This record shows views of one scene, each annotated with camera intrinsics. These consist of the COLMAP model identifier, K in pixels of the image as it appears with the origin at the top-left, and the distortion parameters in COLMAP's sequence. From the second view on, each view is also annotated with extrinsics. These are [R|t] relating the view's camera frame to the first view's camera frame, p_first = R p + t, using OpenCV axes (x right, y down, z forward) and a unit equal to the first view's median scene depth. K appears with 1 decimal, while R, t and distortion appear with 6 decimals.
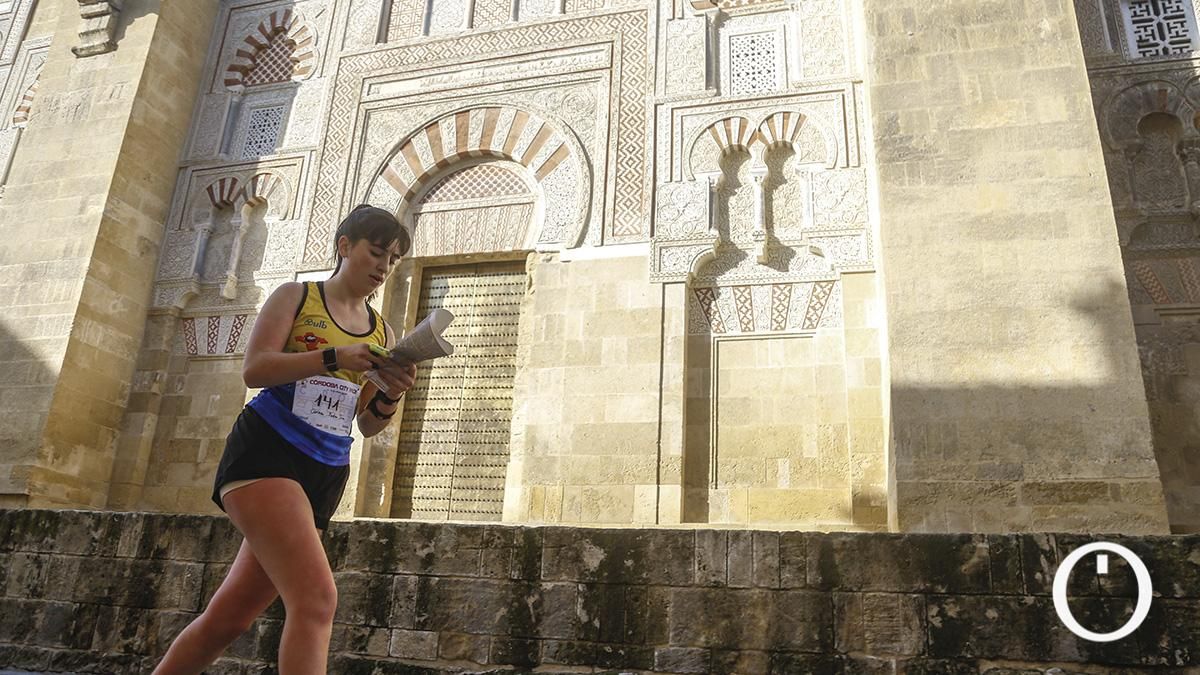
lens RADIAL K [[757.4, 0, 603.5], [0, 757.4, 383.8], [0, 0, 1]] dist [-0.107027, 0.055867]
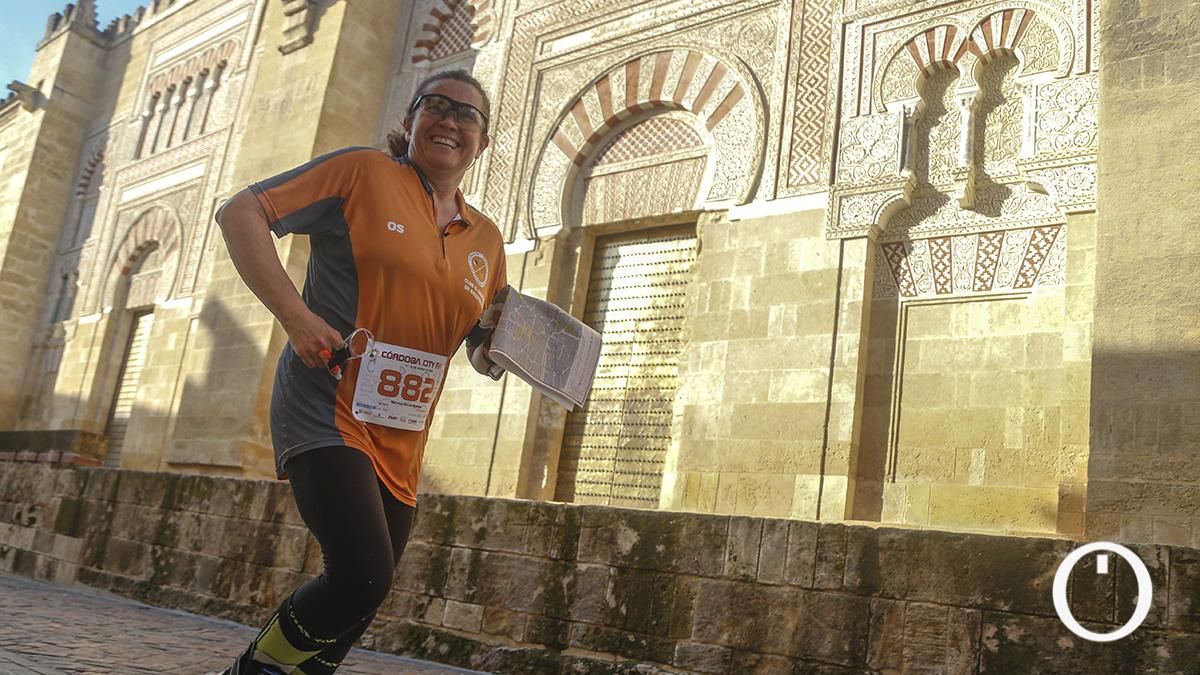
lens RADIAL K [[849.4, 0, 594.1], [0, 849.4, 436.1], [0, 0, 1]] dist [-0.112322, 0.066325]
pose [[0.932172, 0.020422, -0.361438, 0.173260], [0.008857, 0.996822, 0.079164, 0.010440], [0.361906, -0.076996, 0.929029, 0.013029]]
